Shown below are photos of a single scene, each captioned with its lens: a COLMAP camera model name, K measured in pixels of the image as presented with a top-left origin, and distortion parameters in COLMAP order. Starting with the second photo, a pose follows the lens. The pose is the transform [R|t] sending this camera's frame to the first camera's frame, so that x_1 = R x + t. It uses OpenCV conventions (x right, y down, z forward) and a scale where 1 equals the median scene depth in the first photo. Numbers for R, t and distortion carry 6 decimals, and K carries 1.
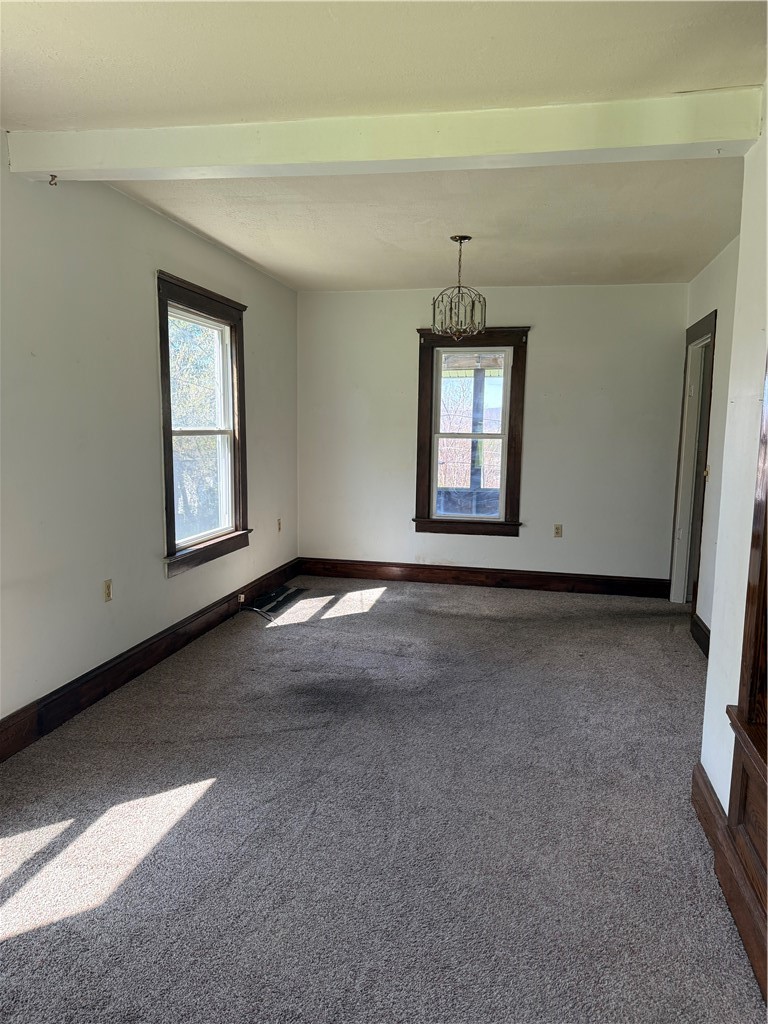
lens RADIAL K [[705.1, 0, 379.1], [0, 705.1, 507.6], [0, 0, 1]] dist [0.119132, -0.191281]
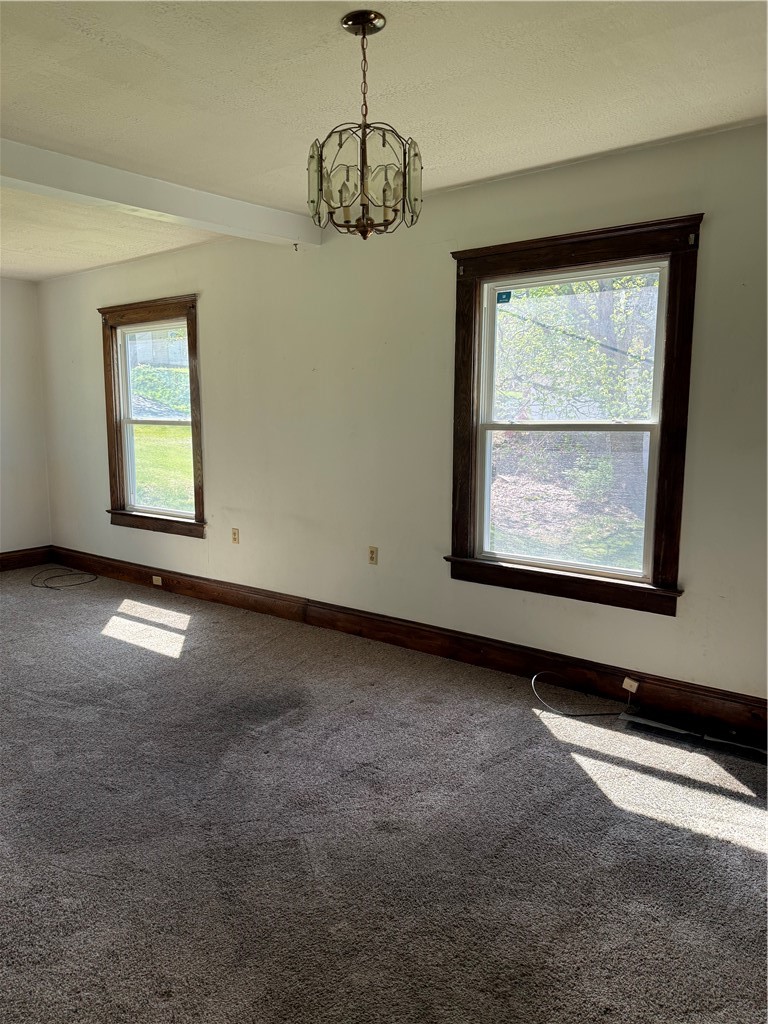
lens RADIAL K [[745.0, 0, 381.0], [0, 745.0, 506.3], [0, 0, 1]] dist [0.002474, 0.000455]
pose [[-0.410151, 0.137270, -0.901628, 0.635331], [-0.109096, 0.974125, 0.197935, -0.185538], [0.905469, 0.179547, -0.384563, 1.289071]]
